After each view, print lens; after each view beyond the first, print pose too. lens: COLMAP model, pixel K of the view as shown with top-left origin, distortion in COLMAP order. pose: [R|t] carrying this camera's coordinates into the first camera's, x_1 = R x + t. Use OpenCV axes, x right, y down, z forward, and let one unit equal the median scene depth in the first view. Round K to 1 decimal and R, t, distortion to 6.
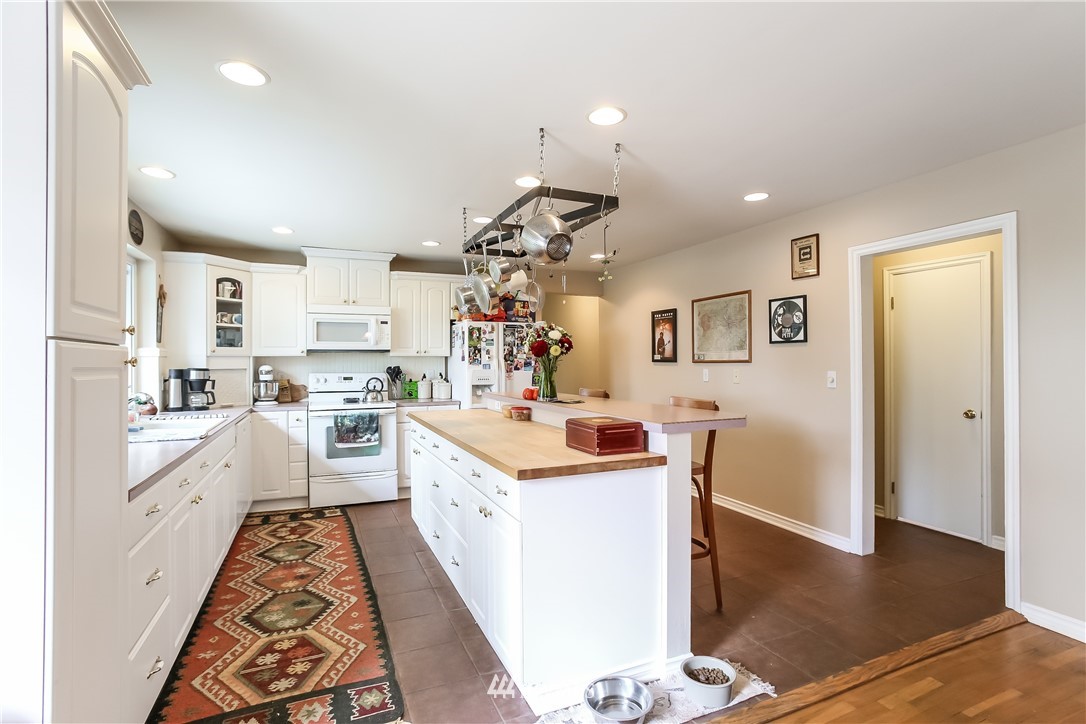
lens RADIAL K [[532.0, 0, 542.5], [0, 532.0, 363.4], [0, 0, 1]] dist [-0.045565, 0.001197]
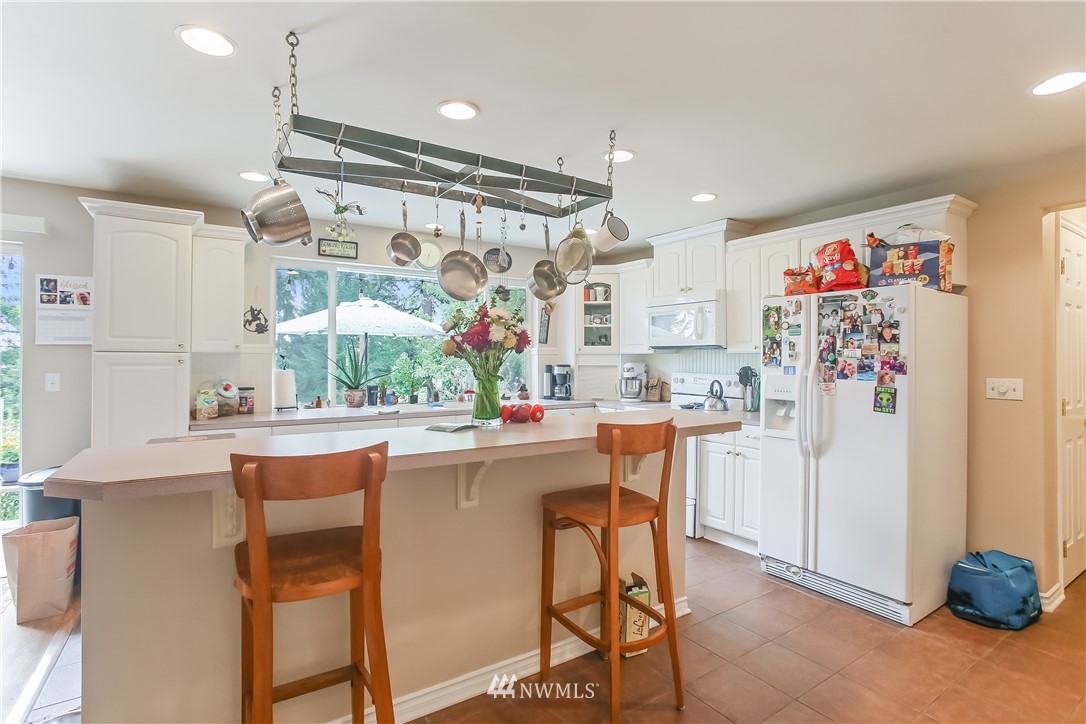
lens RADIAL K [[532.0, 0, 543.9], [0, 532.0, 358.2], [0, 0, 1]] dist [-0.045565, 0.001197]
pose [[0.181149, 0.007329, -0.983428, 0.432033], [-0.004479, 0.999968, 0.006627, -0.010508], [0.983446, 0.003204, 0.181176, 0.619873]]
